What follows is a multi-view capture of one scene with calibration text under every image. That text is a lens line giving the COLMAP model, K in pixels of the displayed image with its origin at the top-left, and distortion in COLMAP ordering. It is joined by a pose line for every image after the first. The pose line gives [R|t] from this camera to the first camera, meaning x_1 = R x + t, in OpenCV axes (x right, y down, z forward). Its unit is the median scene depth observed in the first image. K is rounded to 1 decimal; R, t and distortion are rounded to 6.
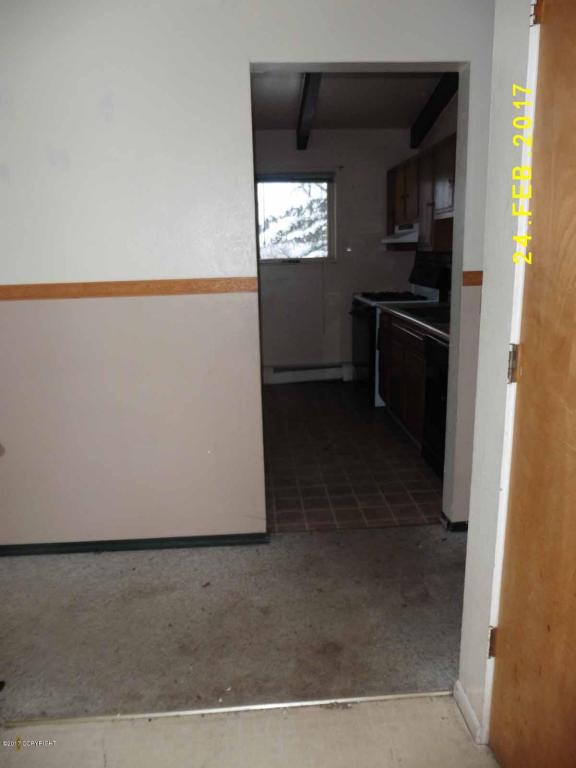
lens RADIAL K [[560.5, 0, 291.0], [0, 560.5, 380.9], [0, 0, 1]] dist [-0.040080, 0.000700]
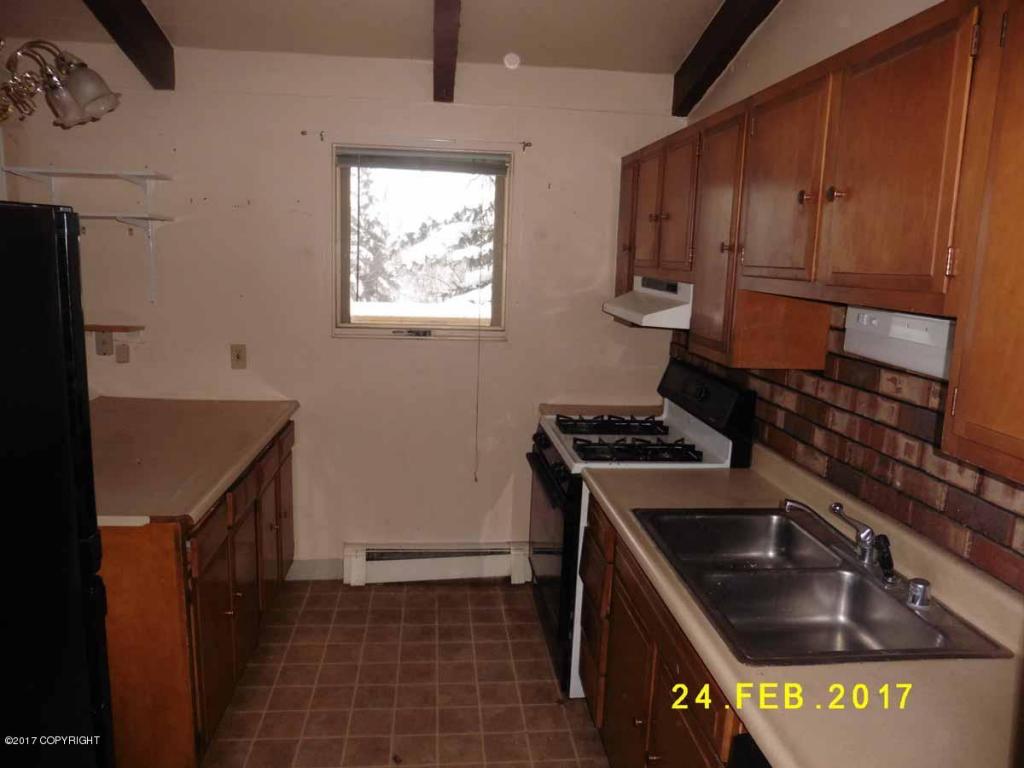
lens RADIAL K [[747.3, 0, 508.5], [0, 747.3, 385.7], [0, 0, 1]] dist [-0.040080, 0.000700]
pose [[0.997953, 0.053682, 0.034764, 0.064283], [-0.051644, 0.997033, -0.057086, -0.142845], [-0.037726, 0.055174, 0.997764, 0.384275]]
